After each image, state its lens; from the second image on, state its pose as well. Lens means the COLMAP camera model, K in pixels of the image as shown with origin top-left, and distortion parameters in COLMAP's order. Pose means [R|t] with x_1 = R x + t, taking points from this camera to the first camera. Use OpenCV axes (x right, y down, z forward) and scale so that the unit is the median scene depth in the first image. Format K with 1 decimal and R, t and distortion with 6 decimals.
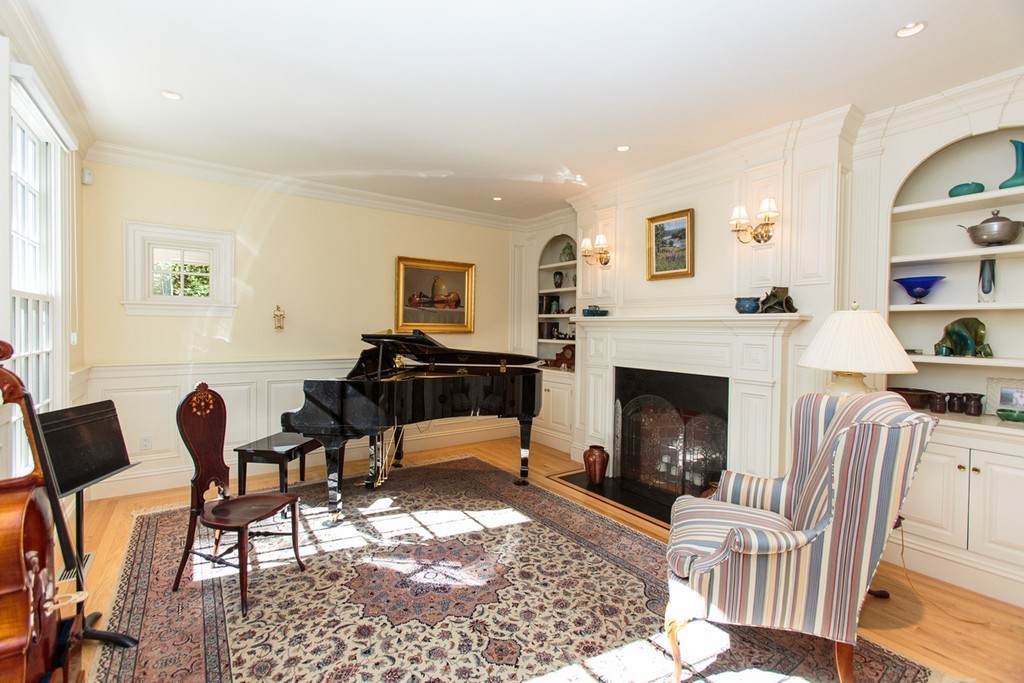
lens RADIAL K [[456.0, 0, 511.6], [0, 456.0, 330.3], [0, 0, 1]] dist [-0.018333, 0.010936]
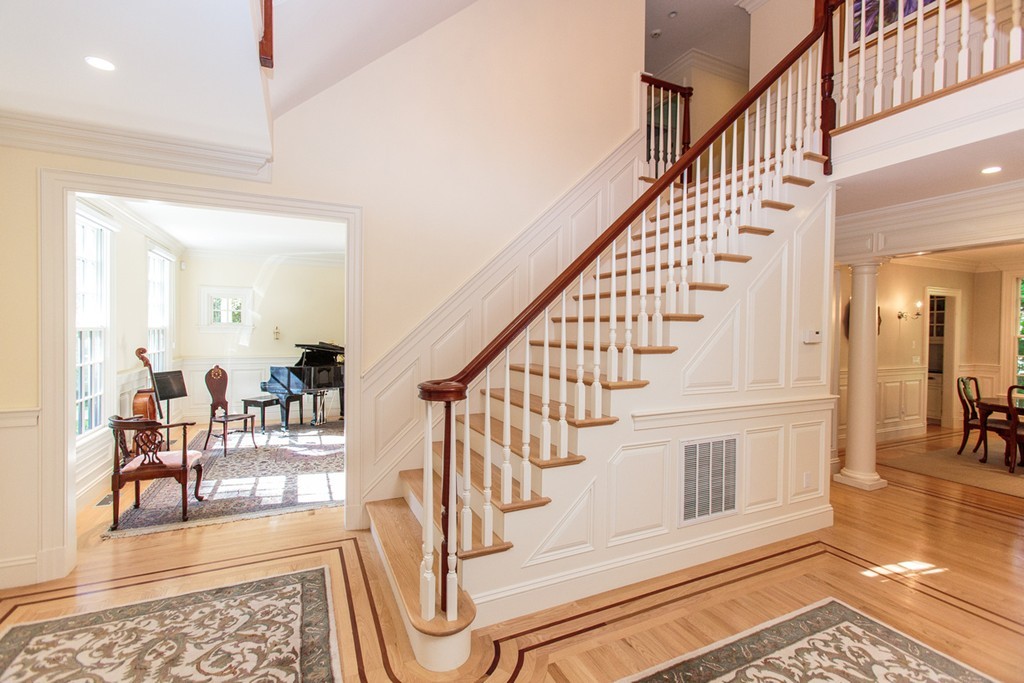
lens RADIAL K [[453.0, 0, 507.6], [0, 453.0, 333.4], [0, 0, 1]] dist [-0.004277, 0.005415]
pose [[0.983612, 0.003749, -0.180260, 1.253407], [-0.003604, 0.999993, 0.001136, -0.058450], [0.180263, -0.000468, 0.983618, -1.066252]]
